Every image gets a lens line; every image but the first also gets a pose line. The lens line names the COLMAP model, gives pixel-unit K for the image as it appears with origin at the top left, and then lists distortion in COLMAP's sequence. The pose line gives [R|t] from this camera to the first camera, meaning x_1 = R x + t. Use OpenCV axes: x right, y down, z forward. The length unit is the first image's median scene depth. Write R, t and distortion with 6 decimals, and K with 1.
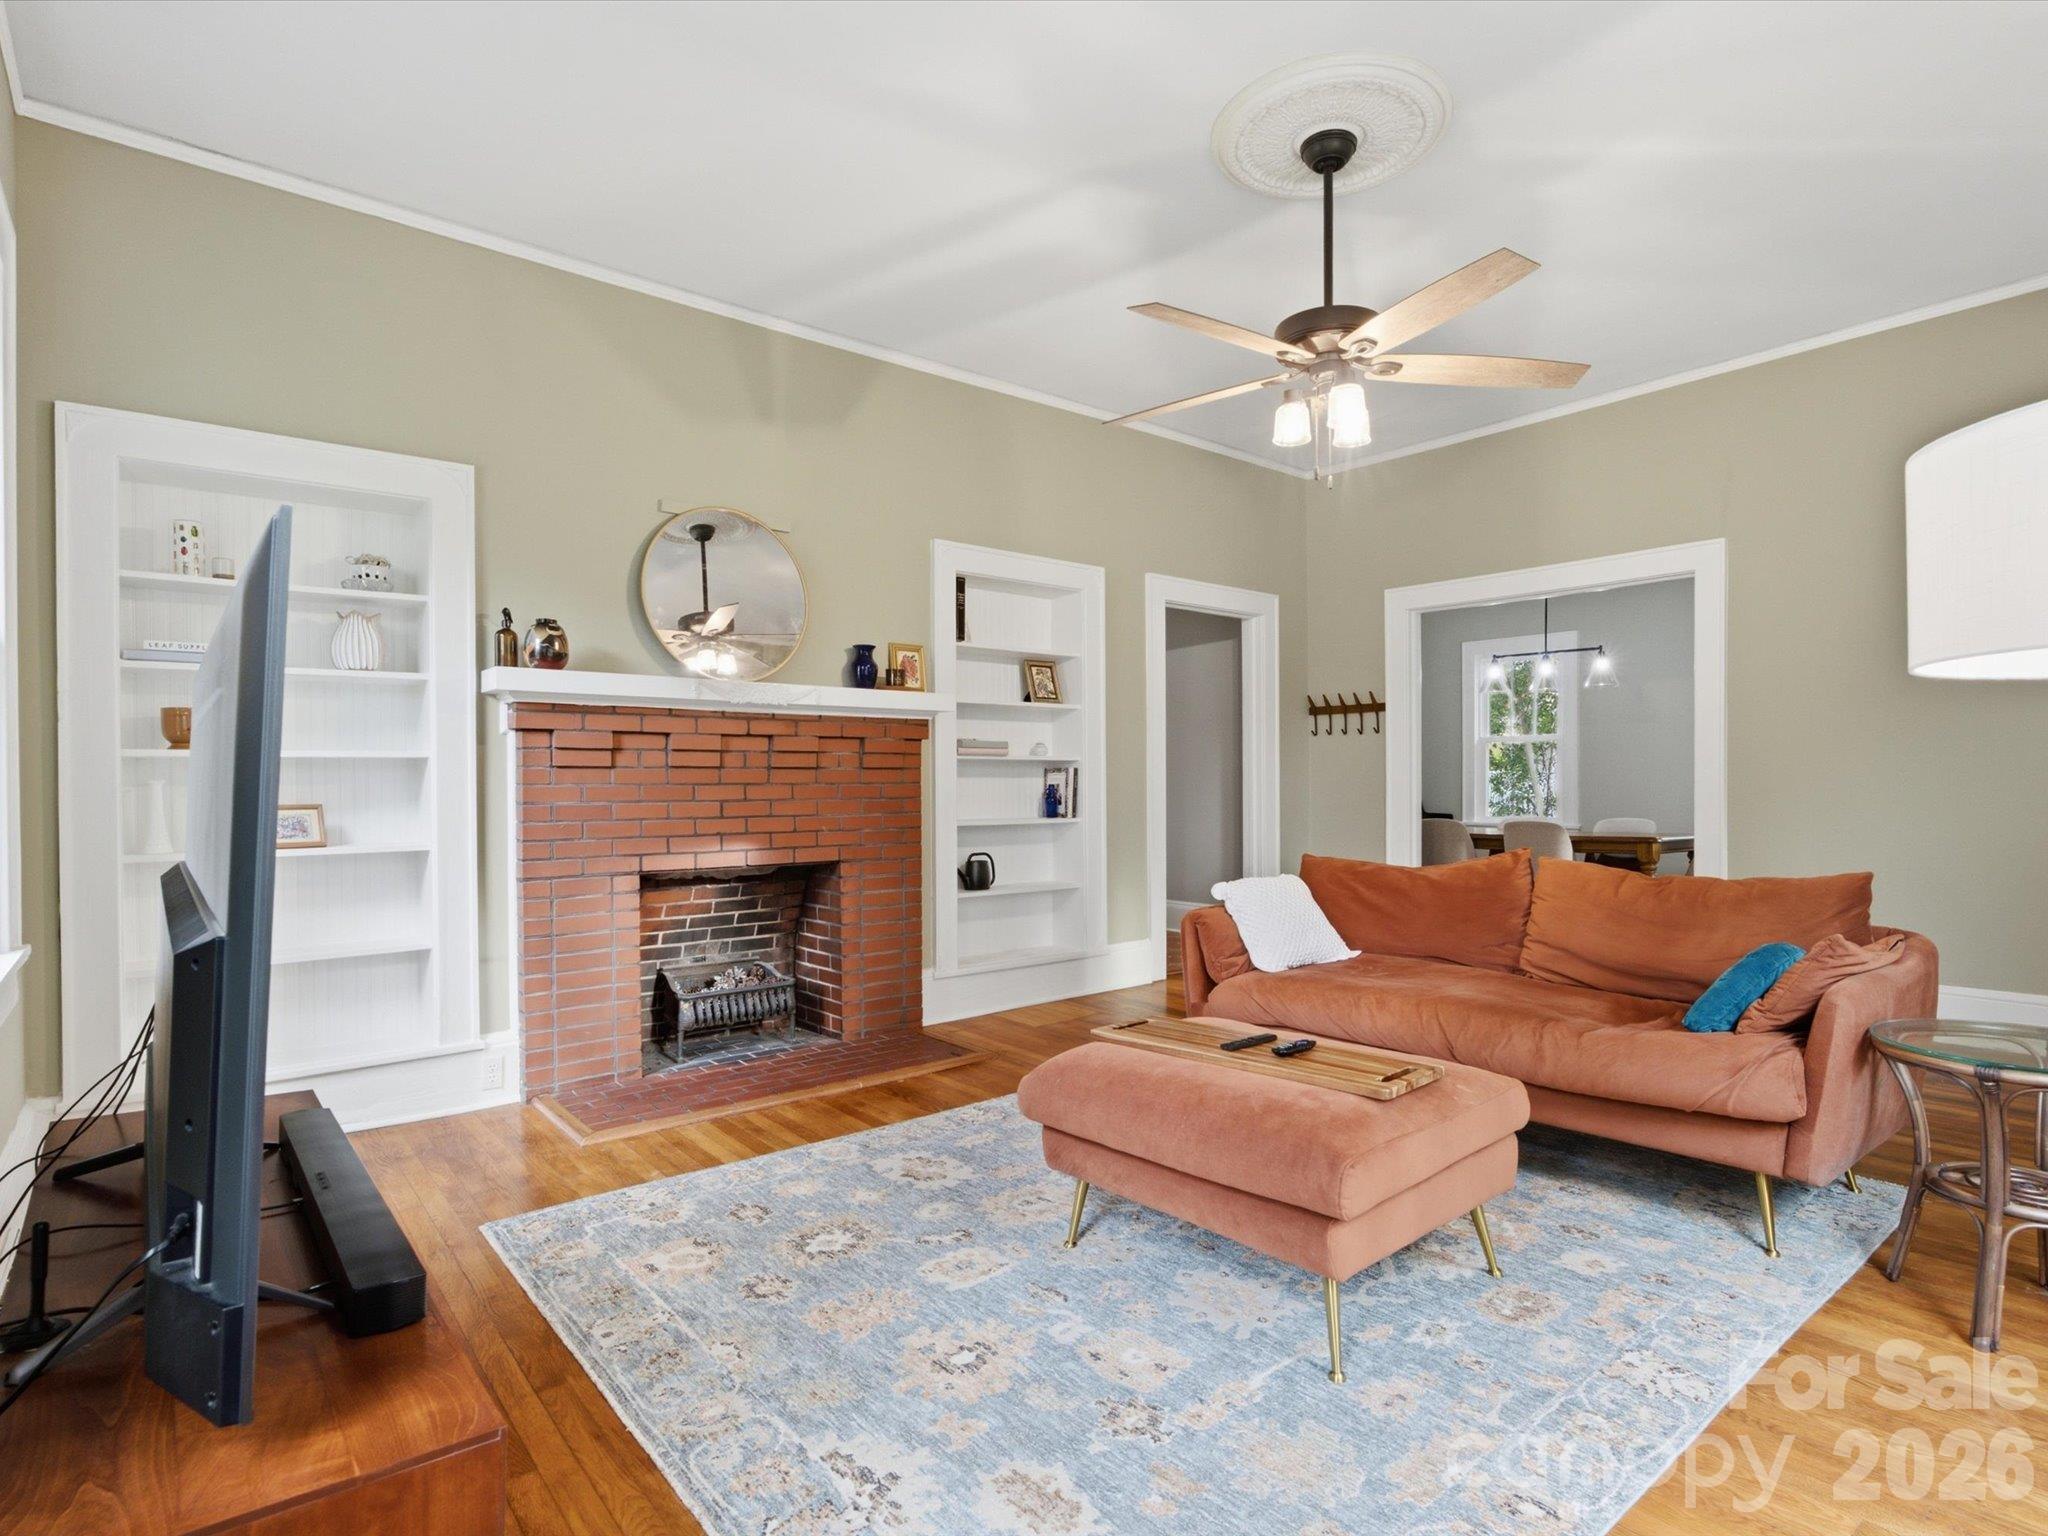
lens RADIAL K [[1076.1, 0, 1017.5], [0, 1076.1, 787.8], [0, 0, 1]] dist [-0.016097, 0.005127]
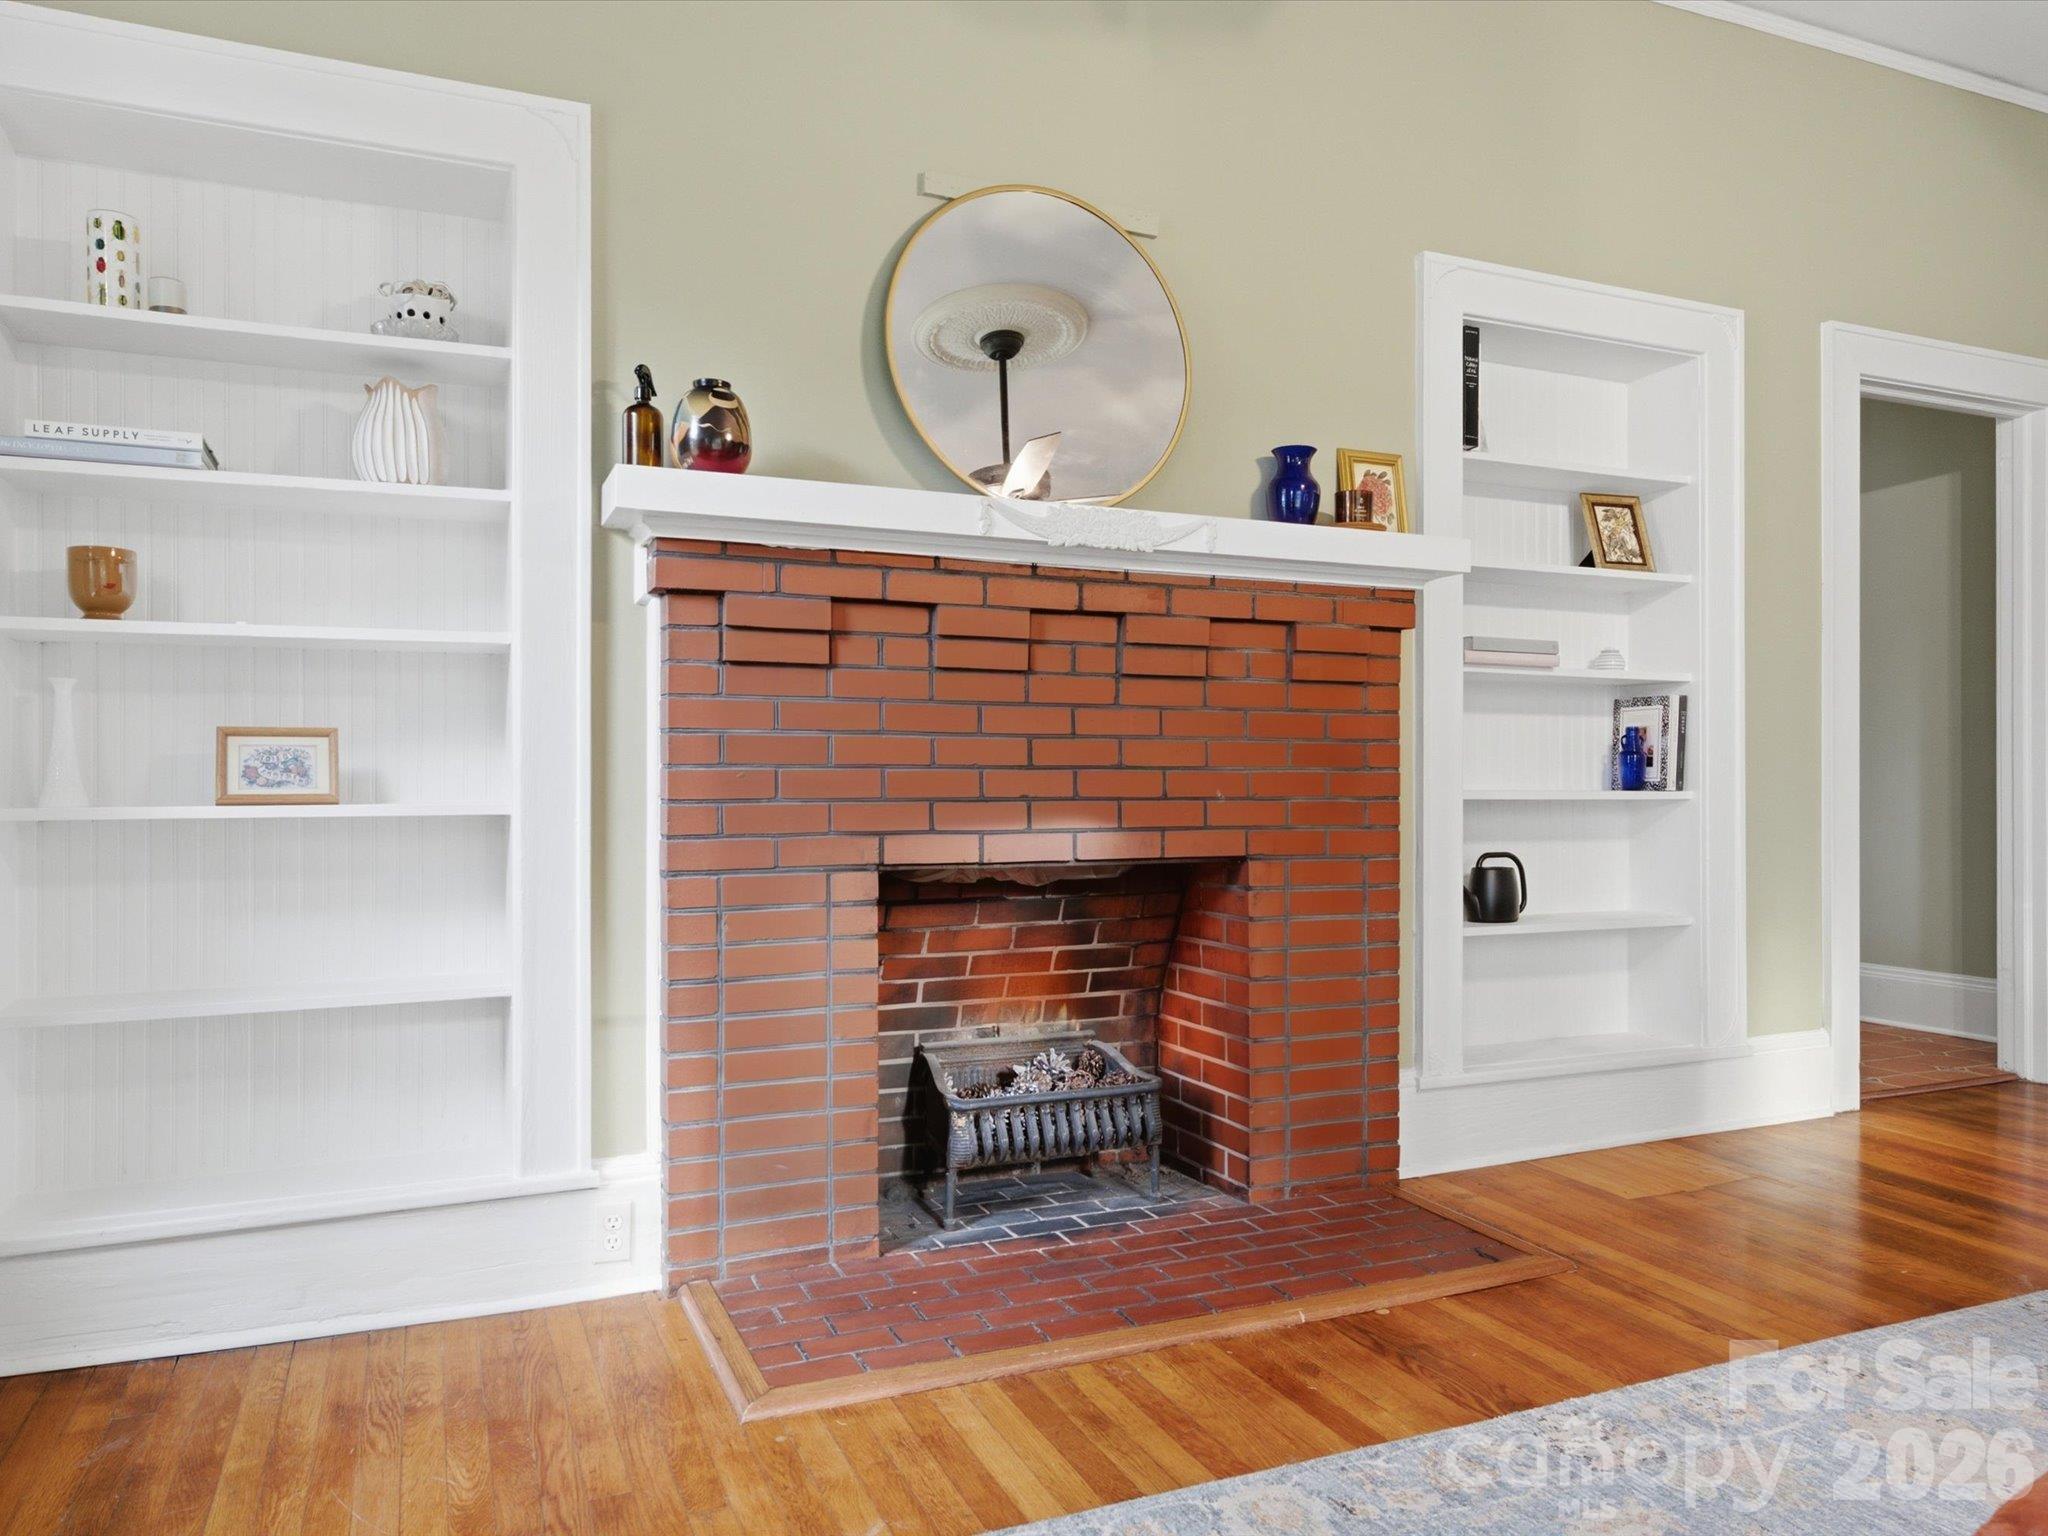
lens RADIAL K [[1416.0, 0, 1031.9], [0, 1416.0, 774.9], [0, 0, 1]] dist [-0.004995, -0.002258]
pose [[0.964449, 0.005434, -0.264213, -0.089711], [-0.007959, 0.999932, -0.008485, 0.036816], [0.264149, 0.010286, 0.964427, 0.327457]]
